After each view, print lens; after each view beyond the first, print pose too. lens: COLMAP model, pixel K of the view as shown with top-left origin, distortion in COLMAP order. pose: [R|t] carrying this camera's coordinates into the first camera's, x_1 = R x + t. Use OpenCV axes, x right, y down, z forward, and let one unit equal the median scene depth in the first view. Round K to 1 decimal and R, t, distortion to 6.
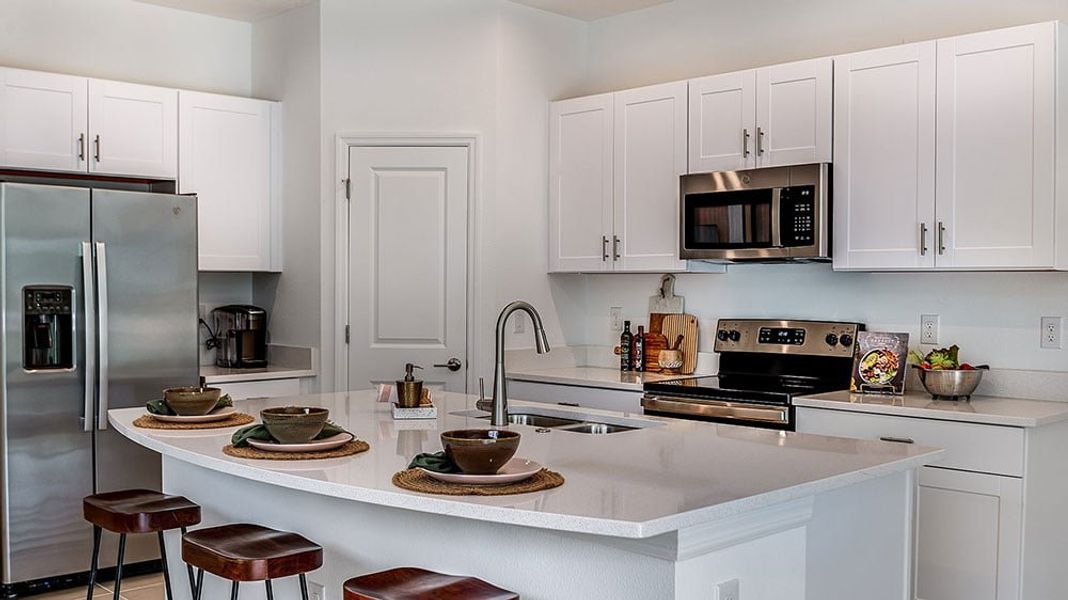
lens RADIAL K [[1063.9, 0, 516.3], [0, 1063.9, 302.3], [0, 0, 1]] dist [-0.067217, -0.002033]
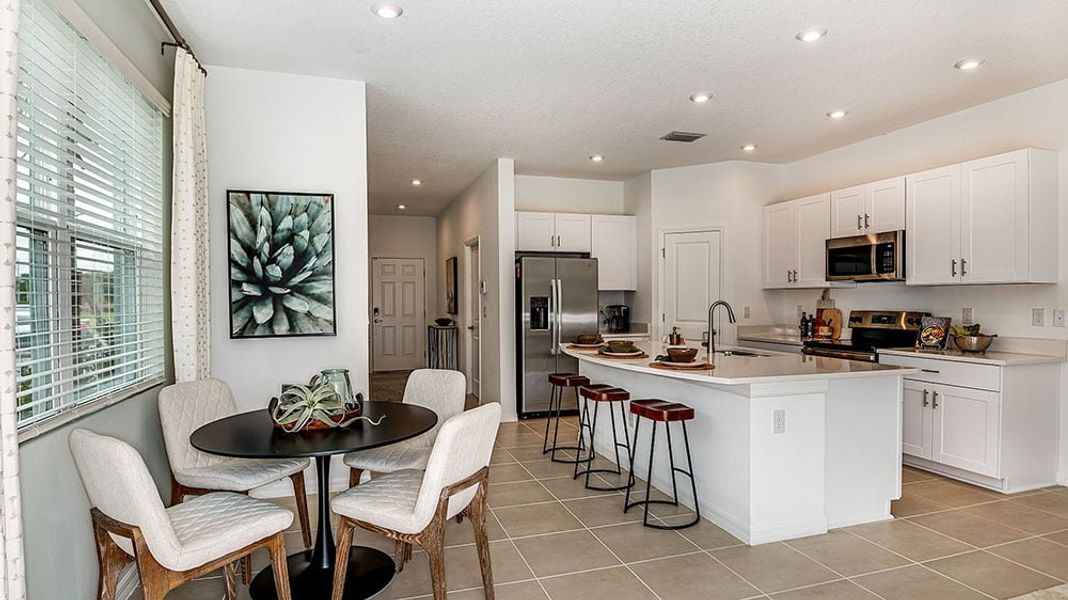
lens RADIAL K [[558.7, 0, 523.6], [0, 558.7, 303.5], [0, 0, 1]] dist [-0.002400, -0.001216]
pose [[0.893663, -0.004040, -0.448720, 0.123258], [0.000771, 0.999972, -0.007468, 0.009976], [0.448738, 0.006328, 0.893641, -0.222190]]
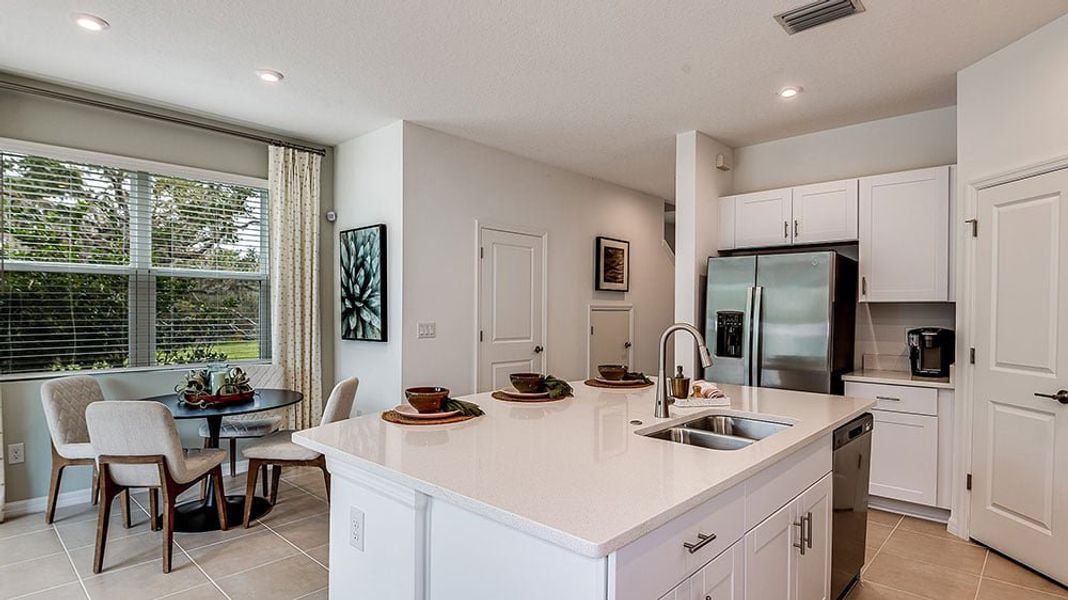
lens RADIAL K [[558.7, 0, 523.6], [0, 558.7, 303.5], [0, 0, 1]] dist [-0.002400, -0.001216]
pose [[0.040712, -0.012756, -0.999090, 0.477189], [-0.022210, 0.999660, -0.013668, -0.008353], [0.998924, 0.022747, 0.040415, 0.563581]]
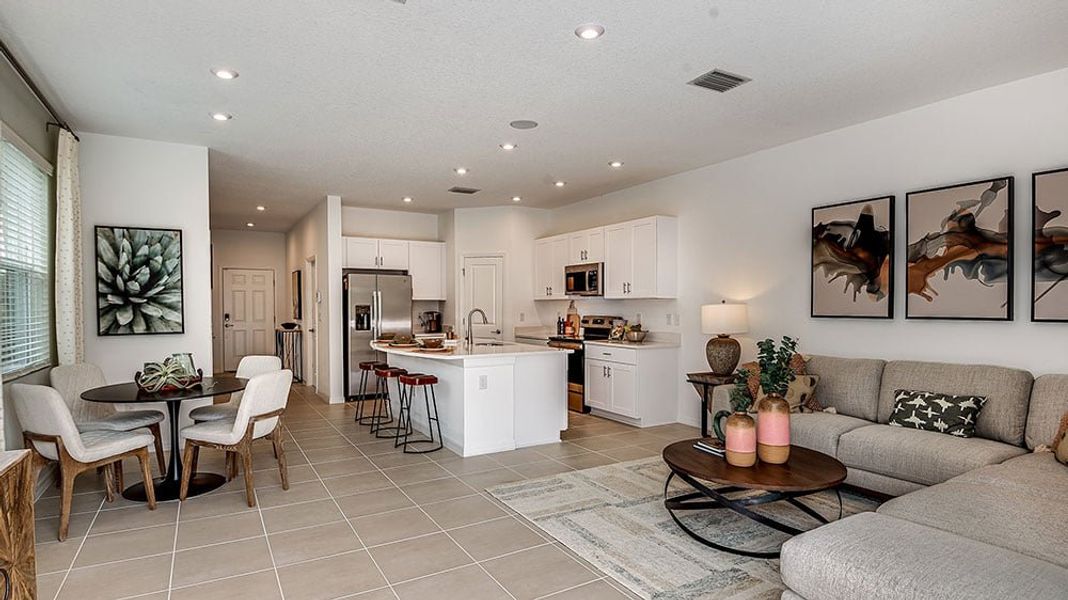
lens RADIAL K [[539.4, 0, 522.5], [0, 539.4, 316.0], [0, 0, 1]] dist [0.002941, -0.020788]
pose [[0.972082, 0.000705, -0.234640, 0.408258], [0.000126, 0.999994, 0.003525, 0.011796], [0.234641, -0.003456, 0.972076, -0.490187]]
